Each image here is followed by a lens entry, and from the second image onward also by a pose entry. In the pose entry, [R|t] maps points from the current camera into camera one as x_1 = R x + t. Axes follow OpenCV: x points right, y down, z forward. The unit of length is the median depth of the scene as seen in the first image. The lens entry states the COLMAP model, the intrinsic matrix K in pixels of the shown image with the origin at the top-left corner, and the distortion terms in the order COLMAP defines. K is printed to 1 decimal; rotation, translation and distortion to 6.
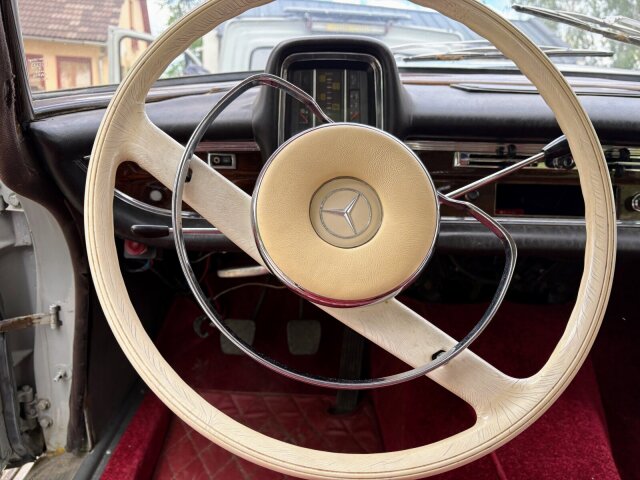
lens RADIAL K [[492.4, 0, 307.1], [0, 492.4, 238.9], [0, 0, 1]] dist [-0.009183, -0.004334]
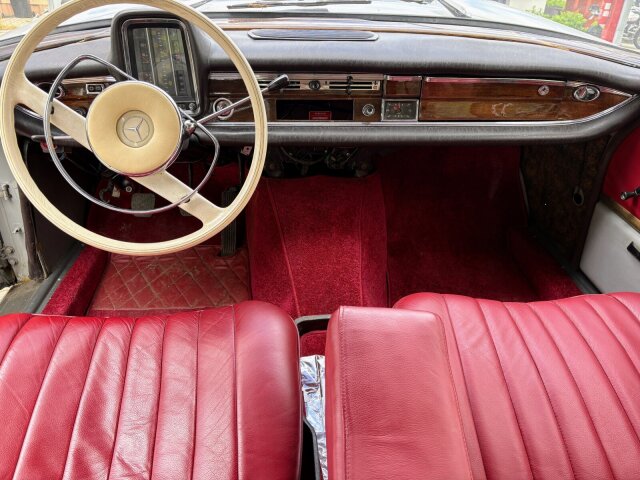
lens RADIAL K [[486.1, 0, 319.6], [0, 486.1, 247.5], [0, 0, 1]] dist [0.003470, -0.003801]
pose [[0.997629, -0.033496, 0.060114, 0.365431], [0.017545, 0.968481, 0.248470, -0.033096], [-0.066542, -0.246826, 0.966773, -0.575464]]
